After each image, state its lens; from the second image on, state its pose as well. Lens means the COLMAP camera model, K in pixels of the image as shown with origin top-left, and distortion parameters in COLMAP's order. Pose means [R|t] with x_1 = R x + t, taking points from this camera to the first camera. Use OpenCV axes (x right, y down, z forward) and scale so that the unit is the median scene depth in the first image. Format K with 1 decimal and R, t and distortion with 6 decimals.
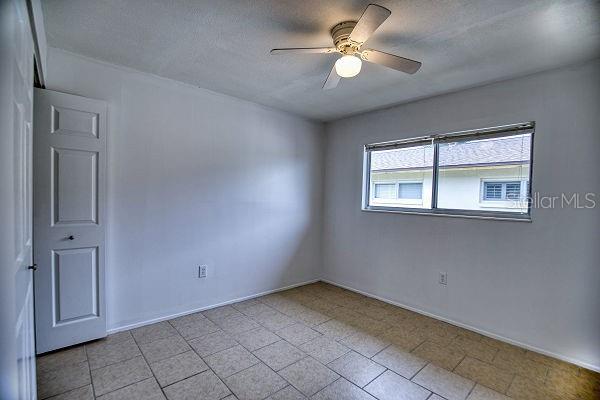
lens RADIAL K [[282.6, 0, 296.1], [0, 282.6, 206.9], [0, 0, 1]] dist [-0.017604, -0.000091]
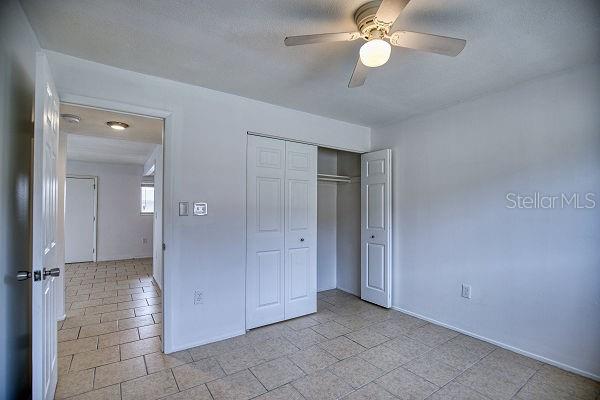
lens RADIAL K [[274.9, 0, 302.4], [0, 274.9, 205.1], [0, 0, 1]] dist [-0.037531, 0.009354]
pose [[-0.122588, -0.042946, -0.991528, 0.846066], [-0.046225, 0.998226, -0.037521, 0.003932], [0.991381, 0.041234, -0.124356, 0.754248]]
